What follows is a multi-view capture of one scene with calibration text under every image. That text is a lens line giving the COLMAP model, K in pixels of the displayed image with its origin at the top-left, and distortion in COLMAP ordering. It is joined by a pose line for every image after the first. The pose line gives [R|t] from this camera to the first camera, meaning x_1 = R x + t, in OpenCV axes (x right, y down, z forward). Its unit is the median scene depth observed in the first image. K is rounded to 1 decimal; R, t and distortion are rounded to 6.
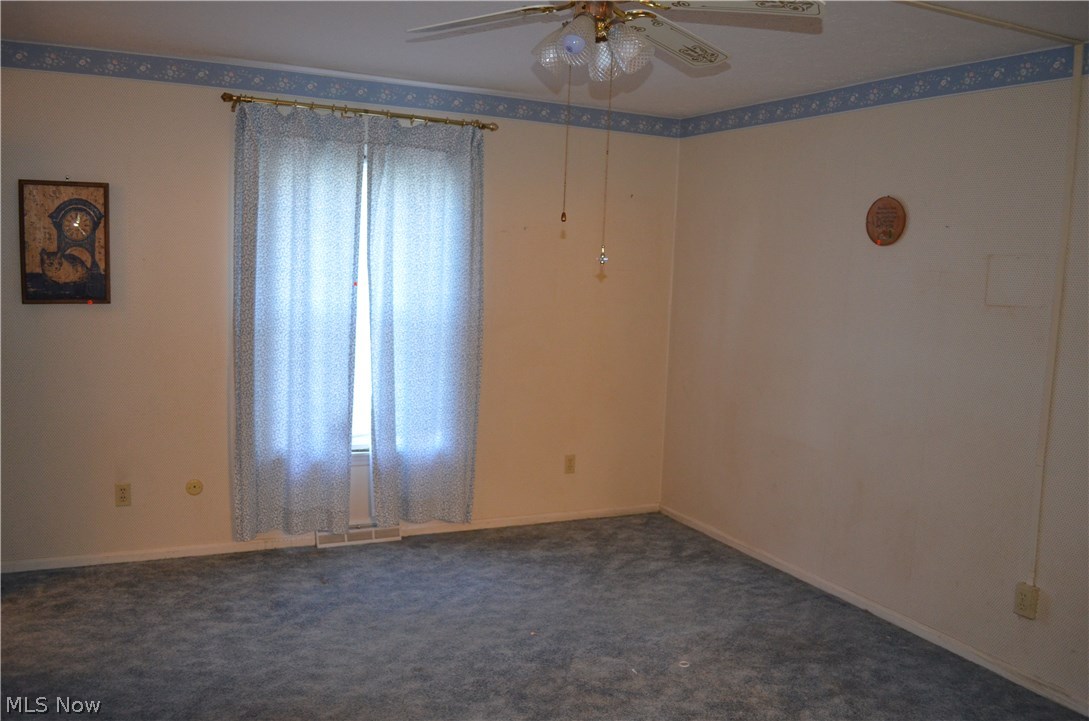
lens RADIAL K [[929.7, 0, 544.5], [0, 929.7, 360.5], [0, 0, 1]] dist [-0.068407, 0.006212]
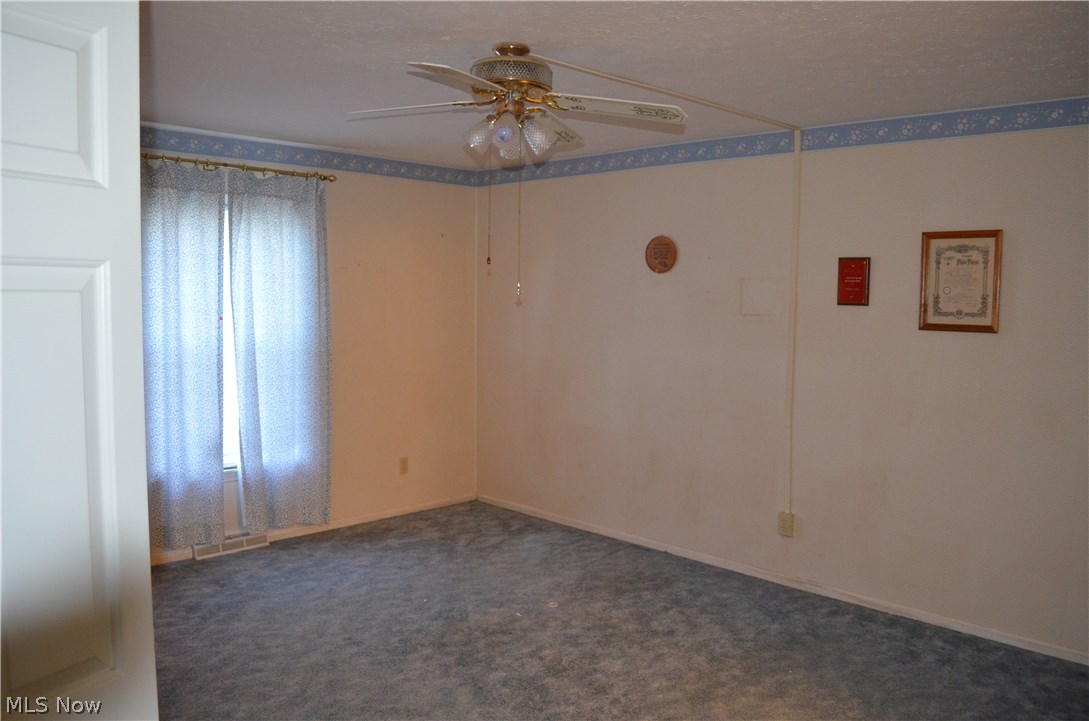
lens RADIAL K [[877.4, 0, 544.5], [0, 877.4, 360.5], [0, 0, 1]] dist [-0.071711, 0.006379]
pose [[0.943743, -0.054739, 0.326118, -0.180359], [0.061757, 0.998028, -0.011198, 0.003532], [-0.324862, 0.030708, 0.945263, -0.113589]]
